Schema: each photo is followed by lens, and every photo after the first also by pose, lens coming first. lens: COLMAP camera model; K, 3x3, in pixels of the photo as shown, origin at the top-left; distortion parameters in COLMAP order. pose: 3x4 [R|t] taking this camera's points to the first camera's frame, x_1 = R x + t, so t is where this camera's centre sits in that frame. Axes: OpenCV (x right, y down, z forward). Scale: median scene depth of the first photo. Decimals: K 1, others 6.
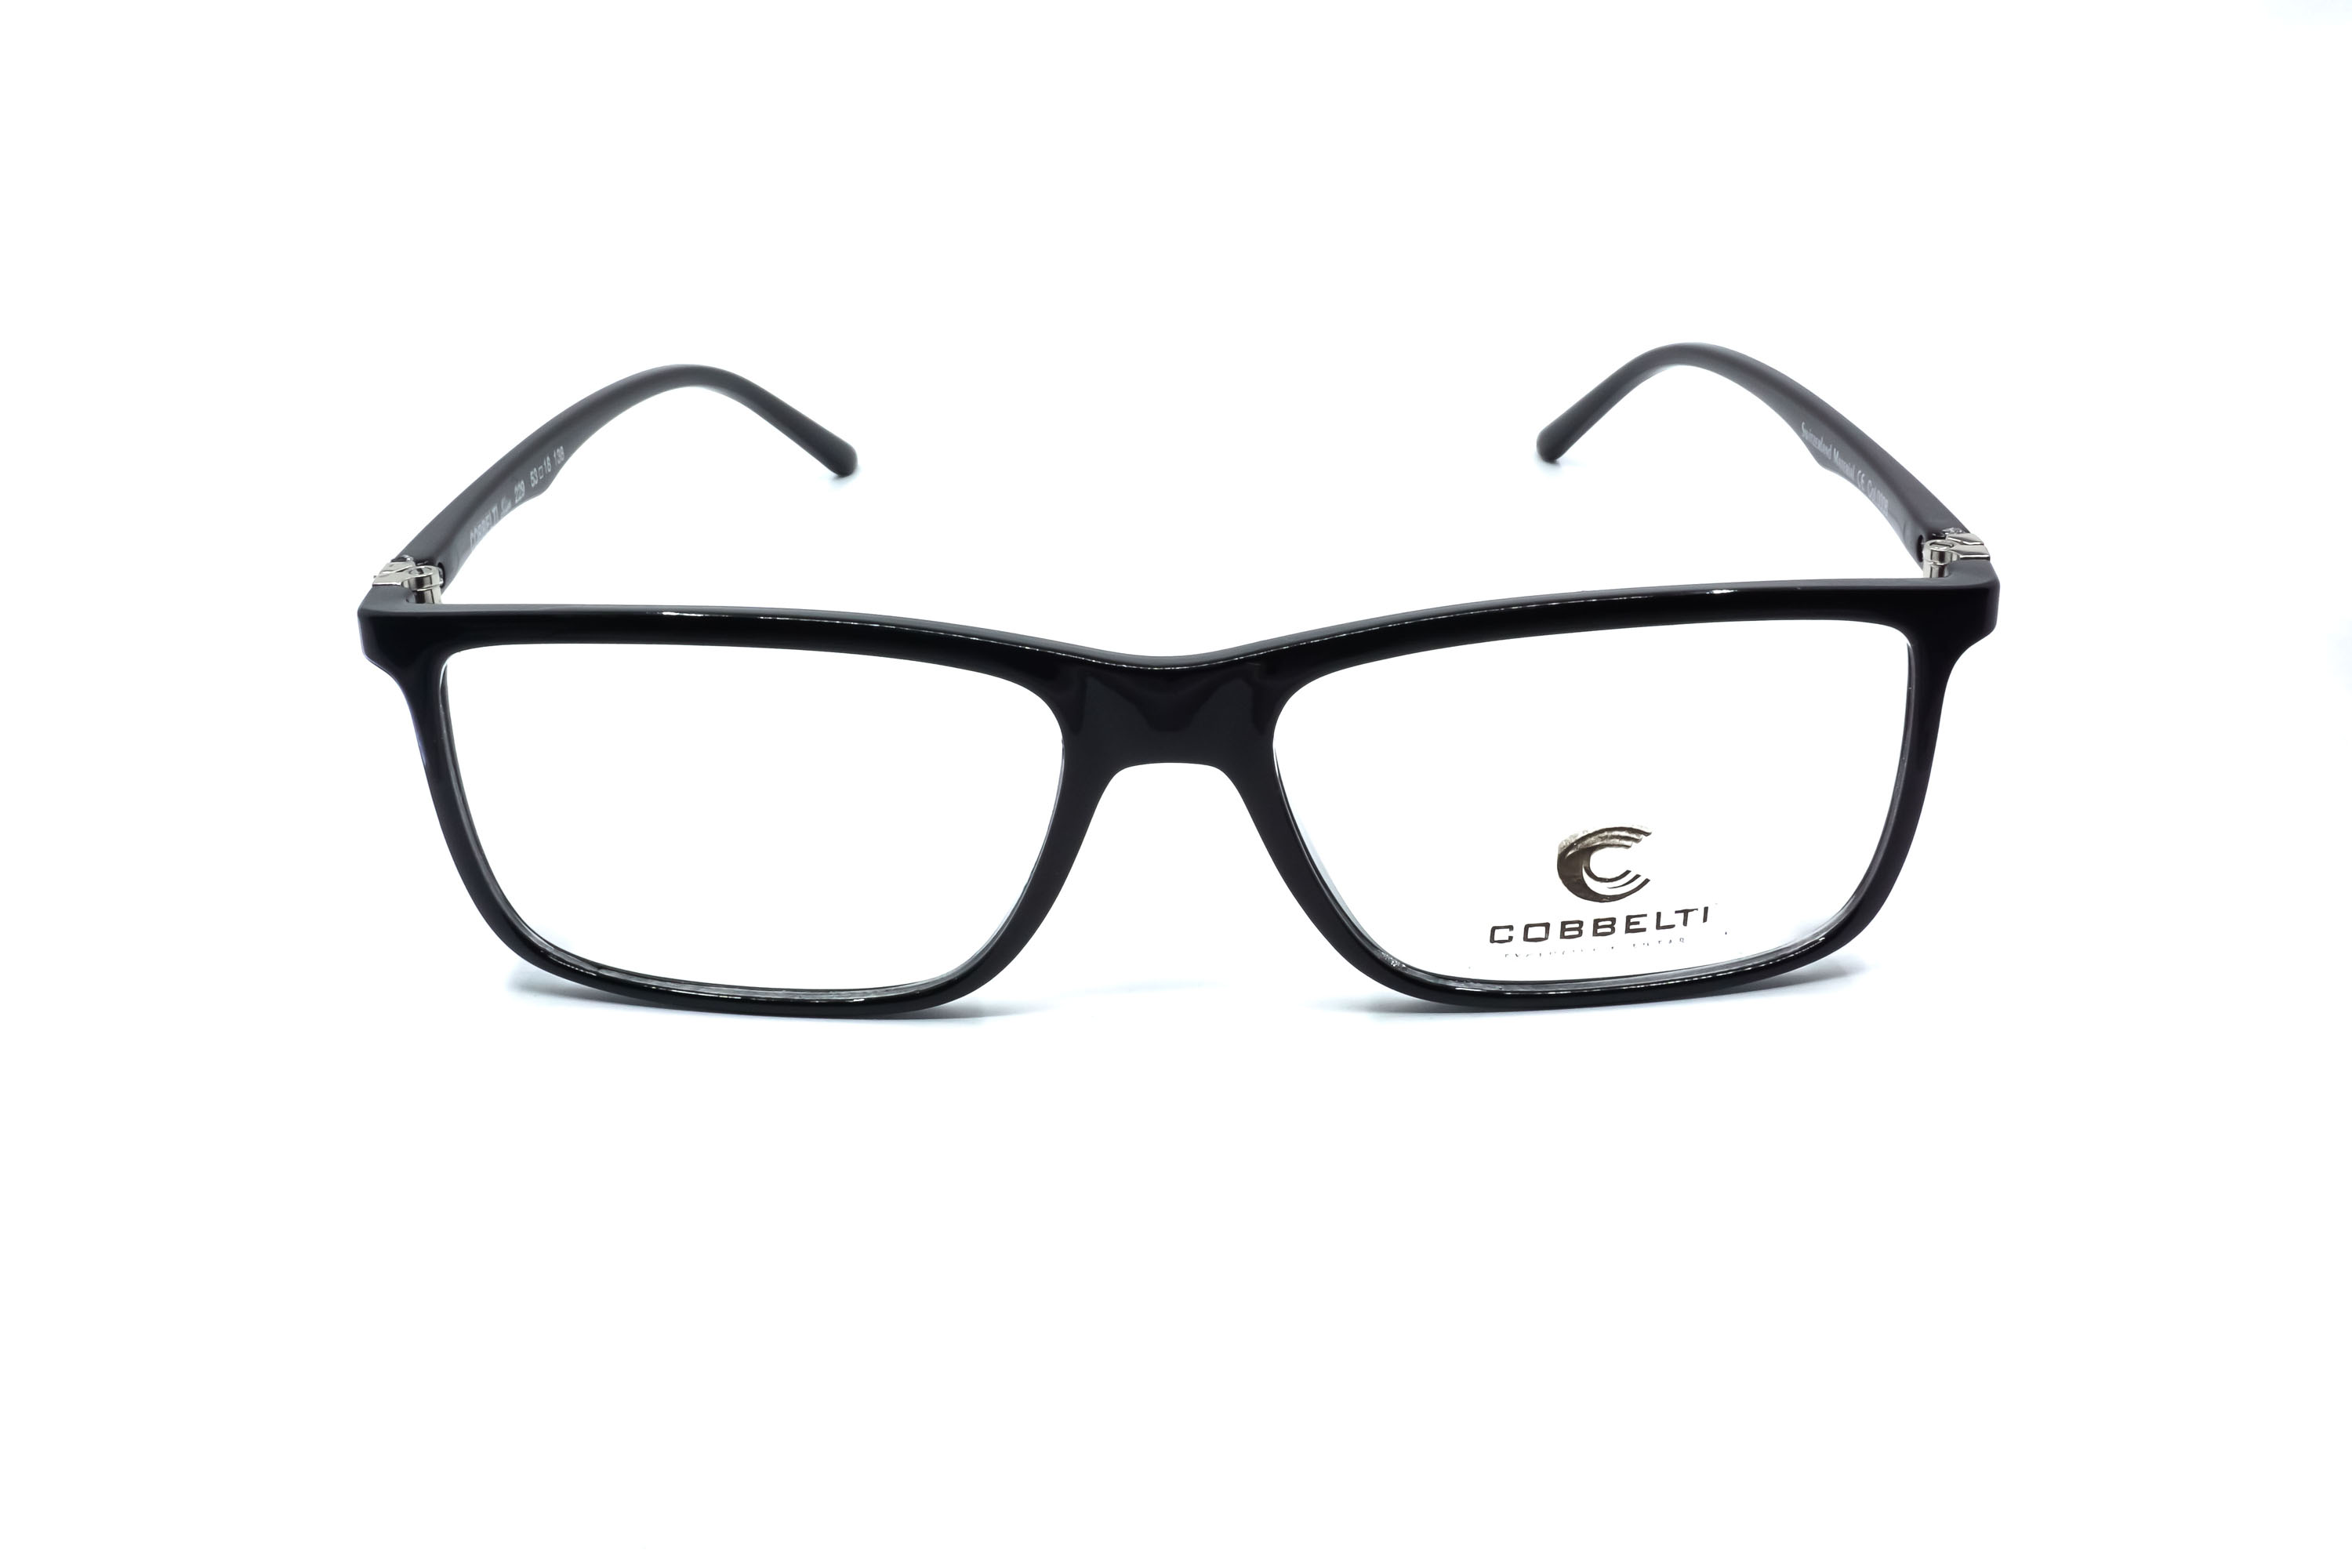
lens RADIAL K [[2594.6, 0, 1176.0], [0, 2594.6, 784.0], [0, 0, 1]] dist [0.006919, 0.005615]
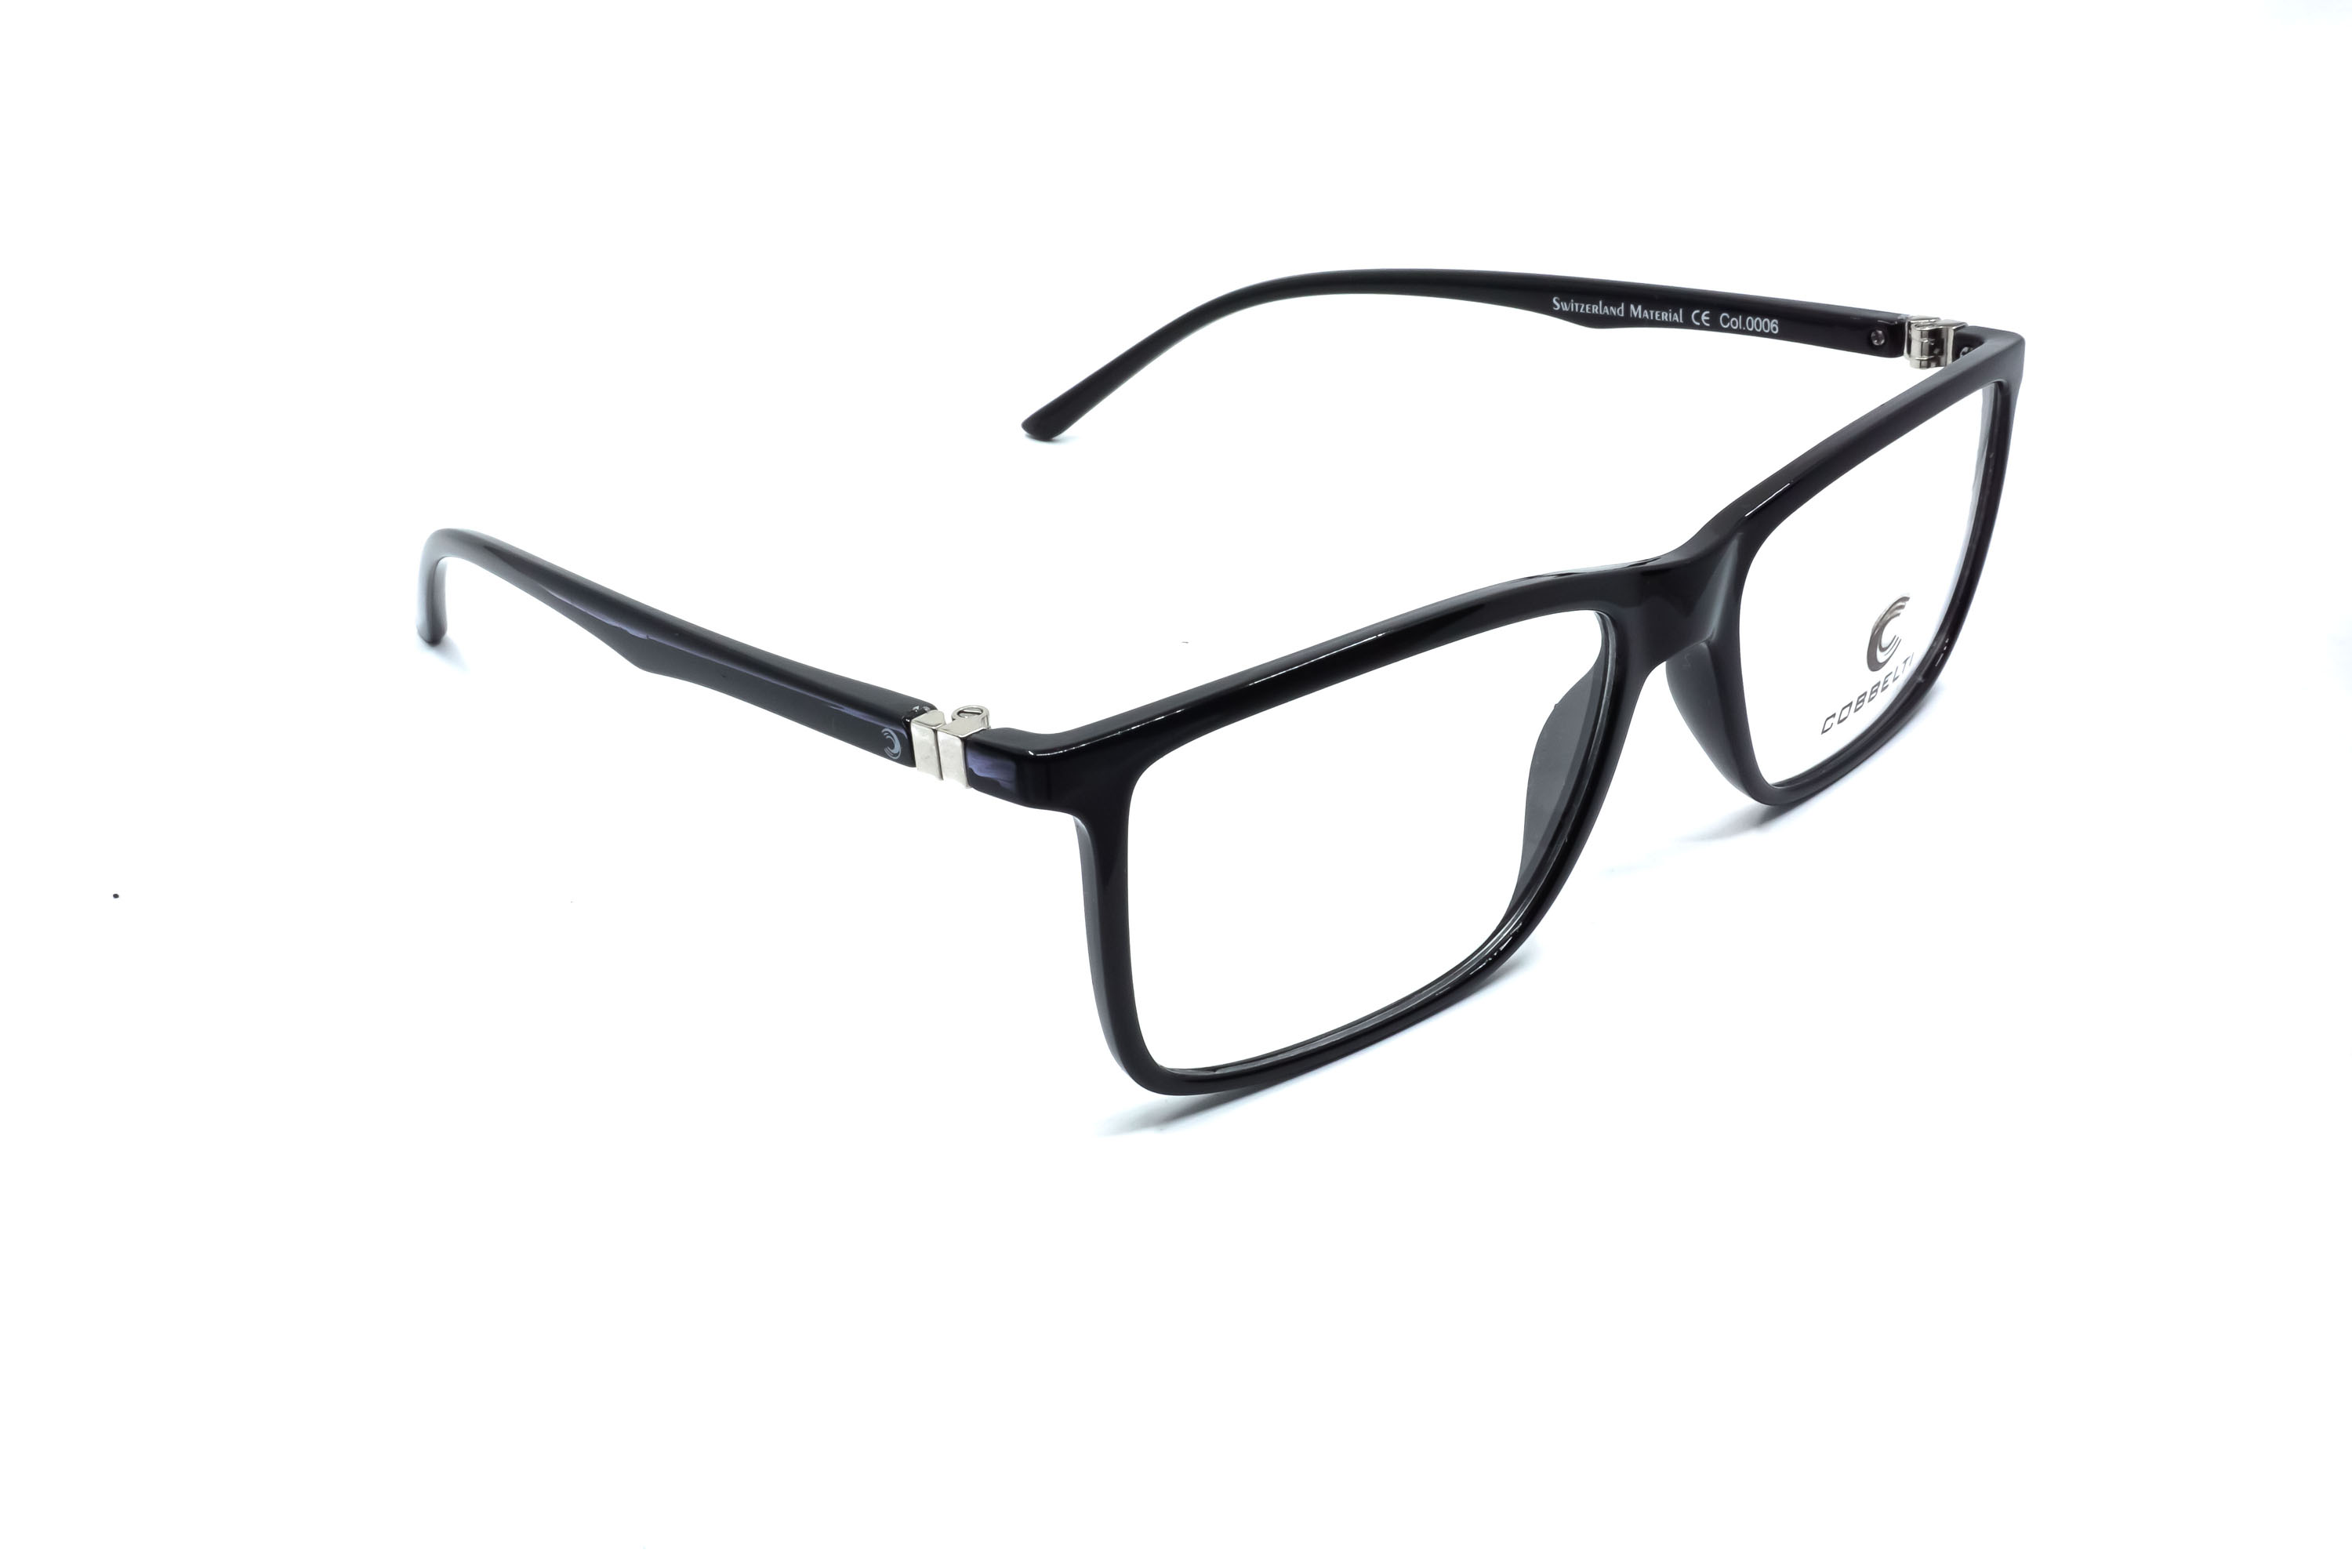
lens RADIAL K [[2594.6, 0, 1176.0], [0, 2594.6, 784.0], [0, 0, 1]] dist [0.006919, 0.005615]
pose [[0.718596, -0.312368, 0.621326, -0.814559], [0.327428, 0.940190, 0.093987, -0.121297], [-0.613523, 0.135901, 0.777895, 0.280504]]
